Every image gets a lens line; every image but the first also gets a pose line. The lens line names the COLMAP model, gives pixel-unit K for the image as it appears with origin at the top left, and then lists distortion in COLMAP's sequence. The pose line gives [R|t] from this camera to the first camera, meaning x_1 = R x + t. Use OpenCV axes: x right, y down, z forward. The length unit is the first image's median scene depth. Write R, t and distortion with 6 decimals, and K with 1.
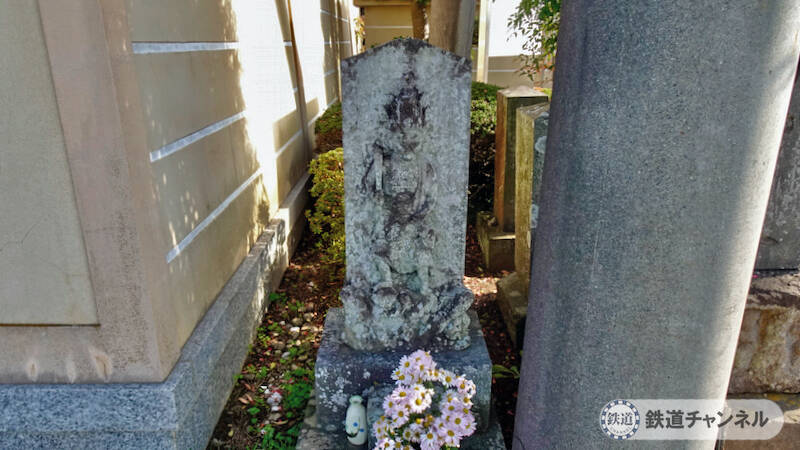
lens RADIAL K [[551.3, 0, 403.1], [0, 551.3, 224.4], [0, 0, 1]] dist [0.022118, -0.000894]
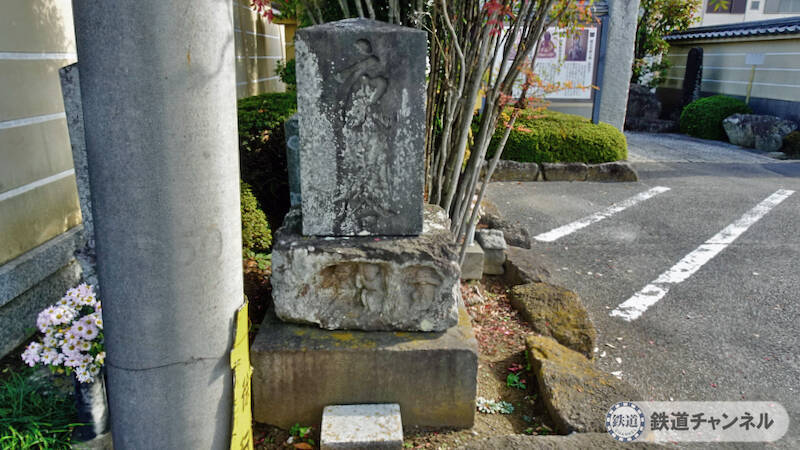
lens RADIAL K [[551.3, 0, 394.5], [0, 551.3, 225.4], [0, 0, 1]] dist [0.022118, -0.000894]
pose [[0.999801, 0.015313, 0.012756, 0.625862], [-0.014979, 0.999552, -0.025897, 0.088873], [-0.013147, 0.025701, 0.999583, -0.289292]]
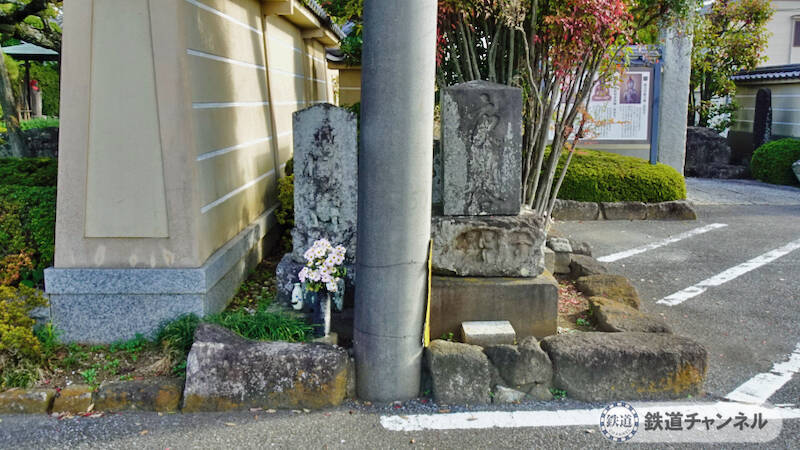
lens RADIAL K [[722.0, 0, 440.6], [0, 722.0, 242.0], [0, 0, 1]] dist [0.031316, -0.000706]
pose [[0.999062, 0.003577, 0.043147, 0.309953], [0.001895, 0.992015, -0.126110, 0.501199], [-0.043254, 0.126073, 0.991078, -1.567483]]
